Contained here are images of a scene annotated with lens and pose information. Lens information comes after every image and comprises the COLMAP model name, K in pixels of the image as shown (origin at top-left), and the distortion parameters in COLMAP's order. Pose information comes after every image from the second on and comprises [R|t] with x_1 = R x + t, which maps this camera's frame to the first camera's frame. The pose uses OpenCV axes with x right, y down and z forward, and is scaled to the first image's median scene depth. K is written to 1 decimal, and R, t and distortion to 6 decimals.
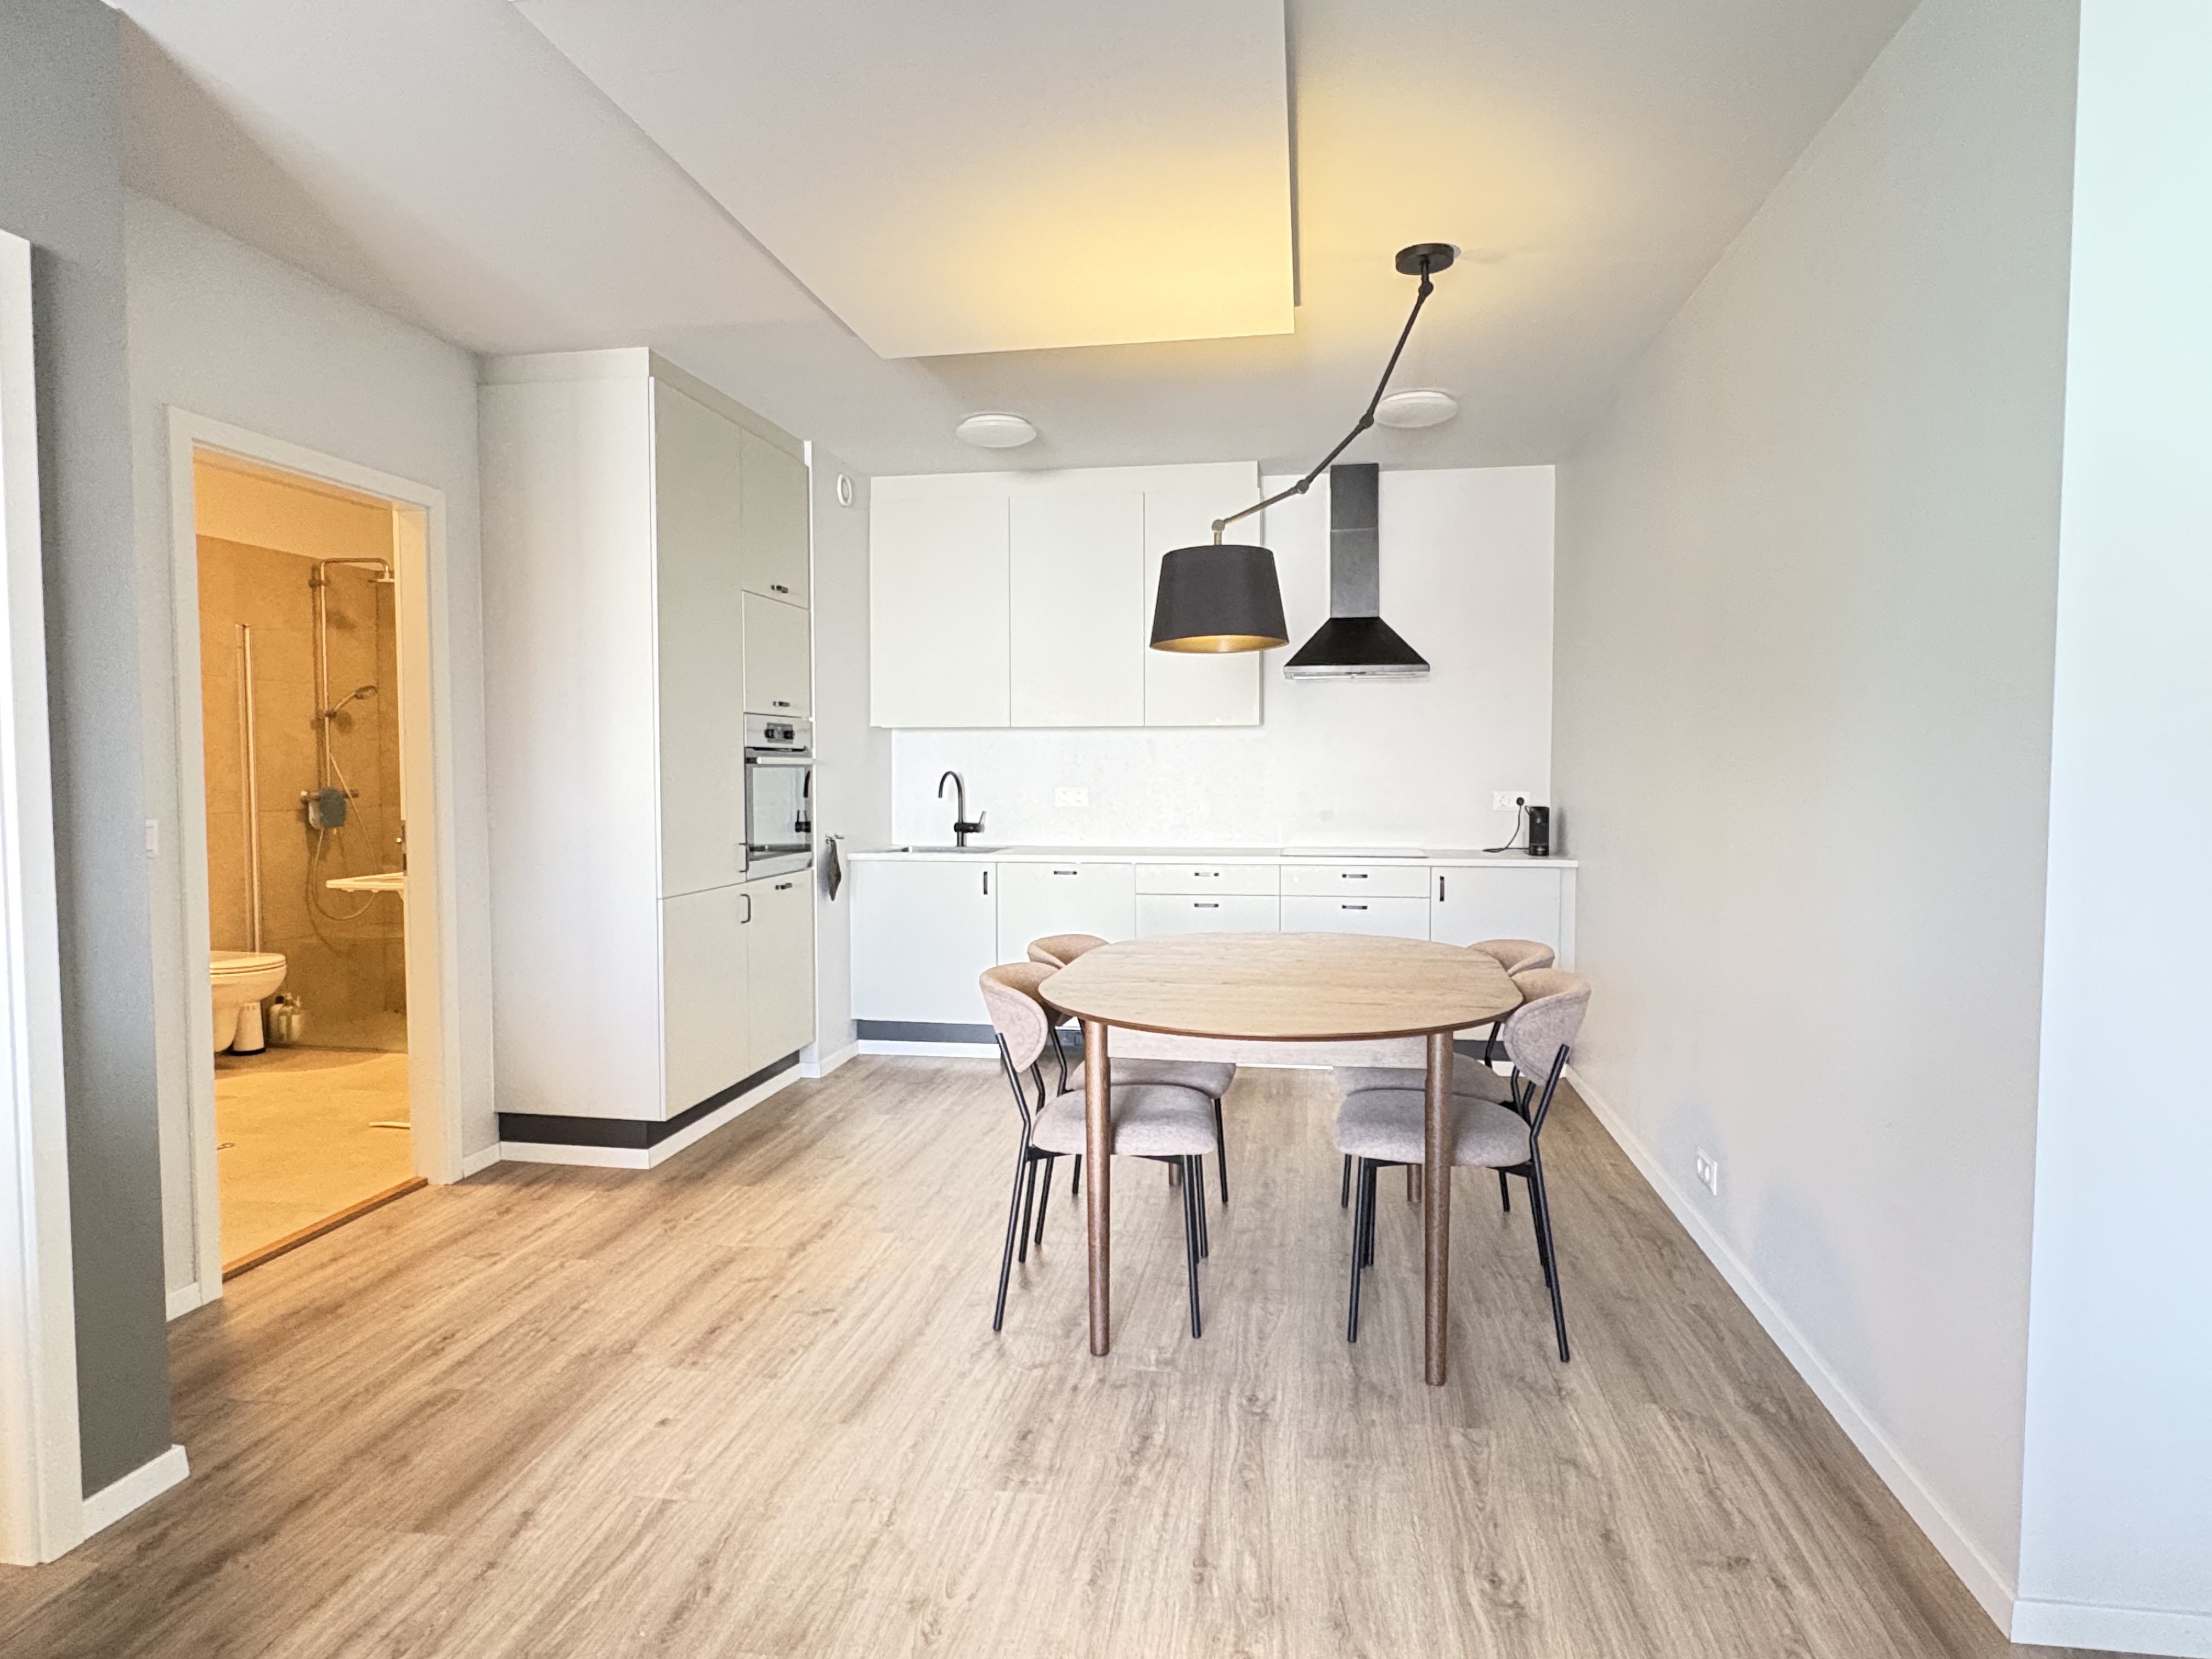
lens RADIAL K [[1280.2, 0, 1111.3], [0, 1280.2, 828.4], [0, 0, 1]] dist [-0.003963, -0.000728]
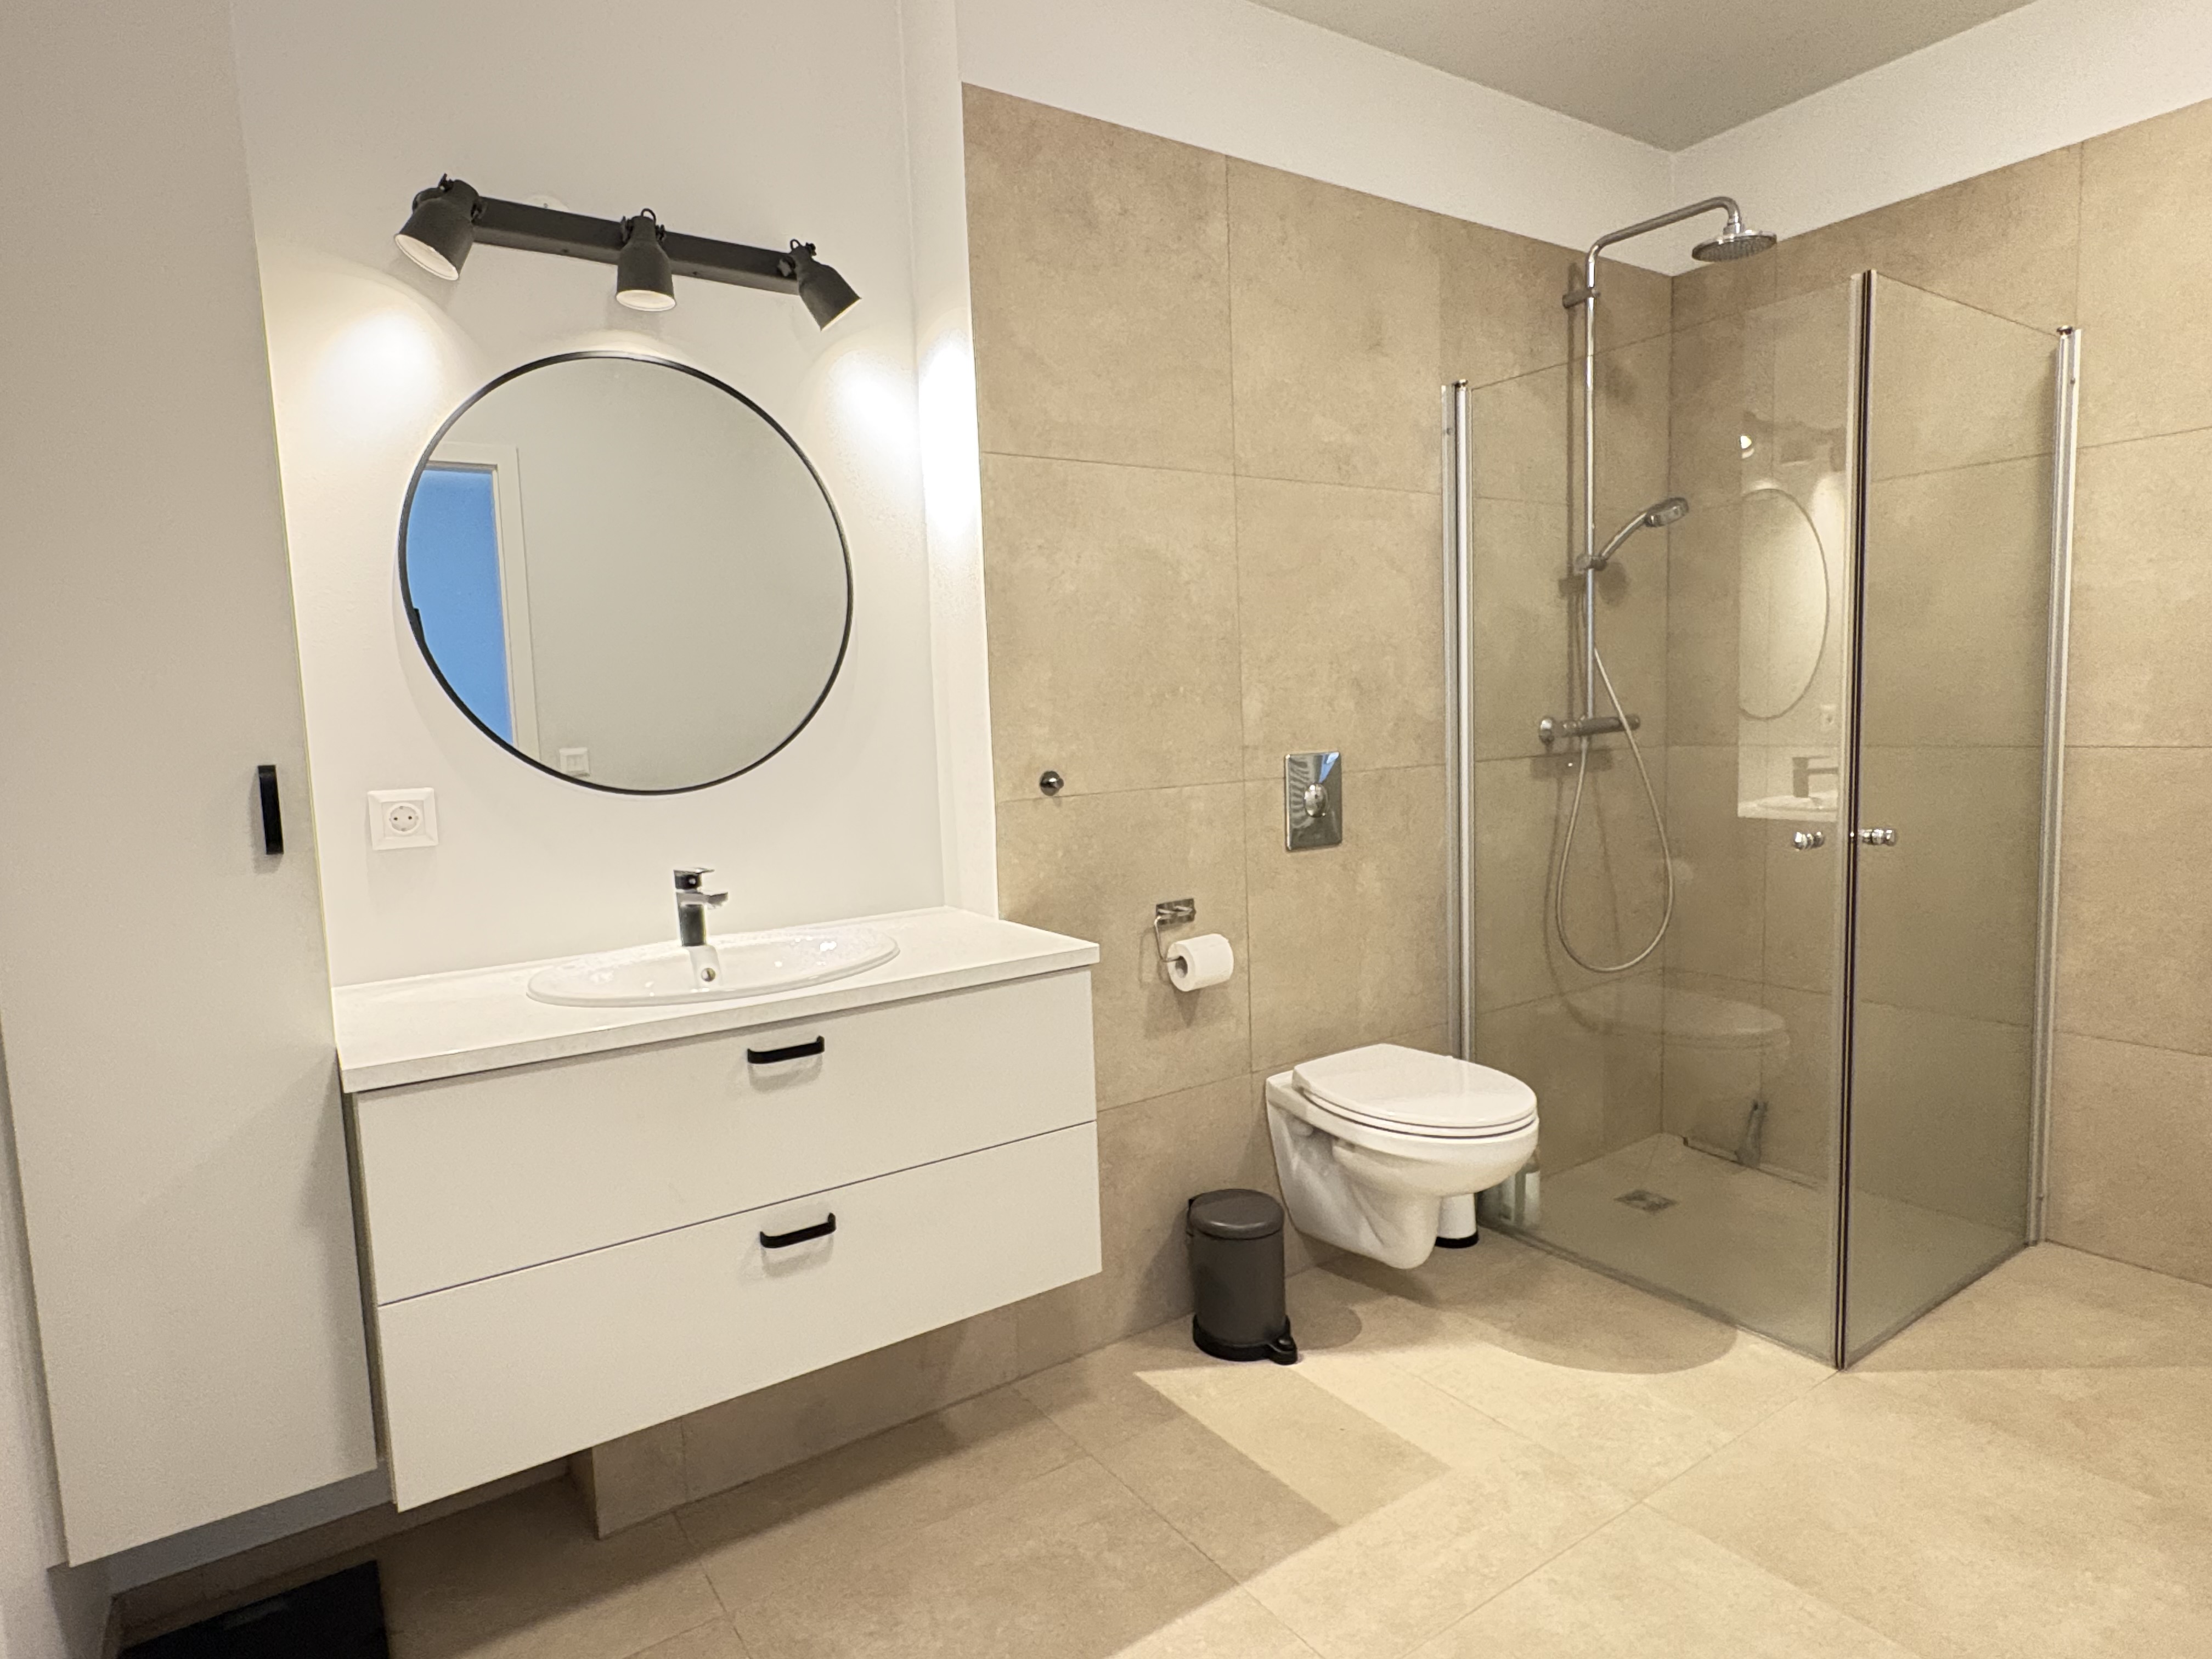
lens RADIAL K [[1216.4, 0, 1108.8], [0, 1216.4, 830.3], [0, 0, 1]] dist [-0.006505, -0.000348]
pose [[0.680342, 0.050192, -0.731174, -0.391591], [-0.001947, 0.997772, 0.066681, -0.016465], [0.732892, -0.043943, 0.678925, 0.538035]]
